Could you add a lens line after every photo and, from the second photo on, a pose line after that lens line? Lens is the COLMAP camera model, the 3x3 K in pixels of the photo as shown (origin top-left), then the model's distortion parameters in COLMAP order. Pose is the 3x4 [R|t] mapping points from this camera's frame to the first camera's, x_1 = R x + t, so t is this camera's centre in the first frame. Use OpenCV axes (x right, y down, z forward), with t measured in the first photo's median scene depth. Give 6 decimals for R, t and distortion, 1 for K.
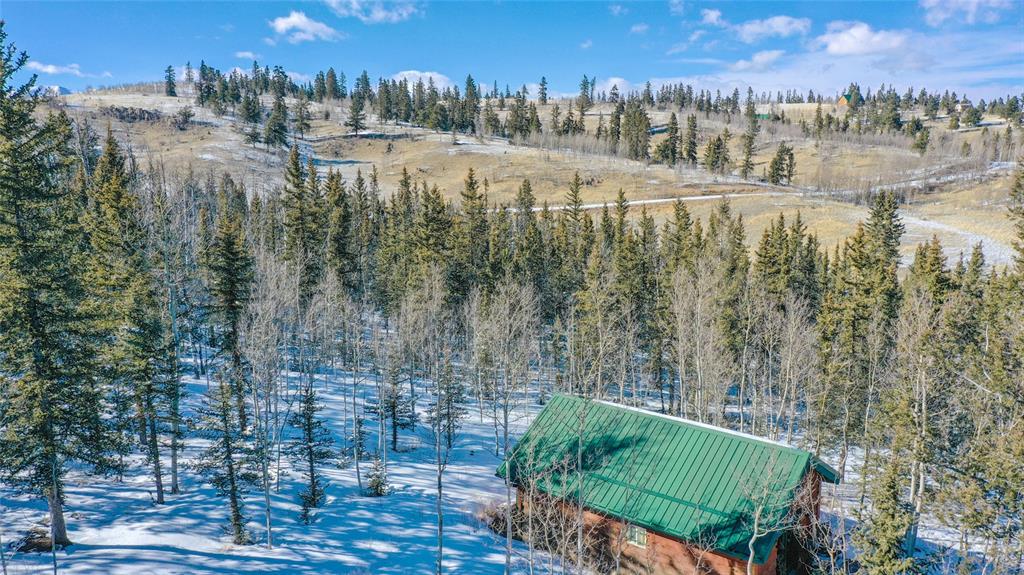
lens RADIAL K [[814.8, 0, 512.2], [0, 814.8, 290.6], [0, 0, 1]] dist [0.003955, 0.002980]
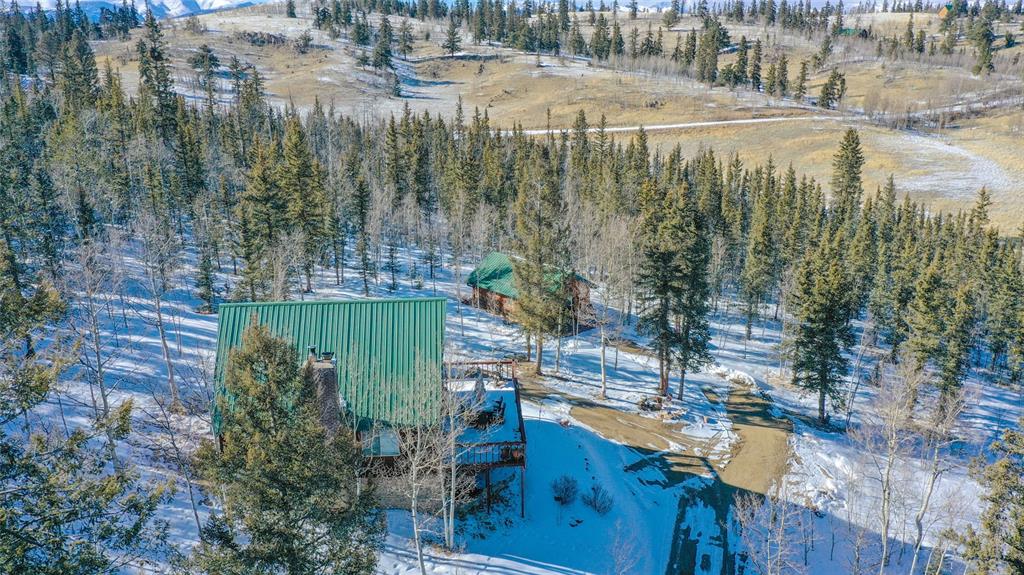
lens RADIAL K [[814.8, 0, 511.9], [0, 814.8, 288.3], [0, 0, 1]] dist [0.003955, 0.002980]
pose [[0.991897, 0.035585, -0.121960, 0.040426], [-0.021667, 0.993290, 0.113604, -0.004184], [0.125184, -0.110041, 0.986012, -0.137176]]
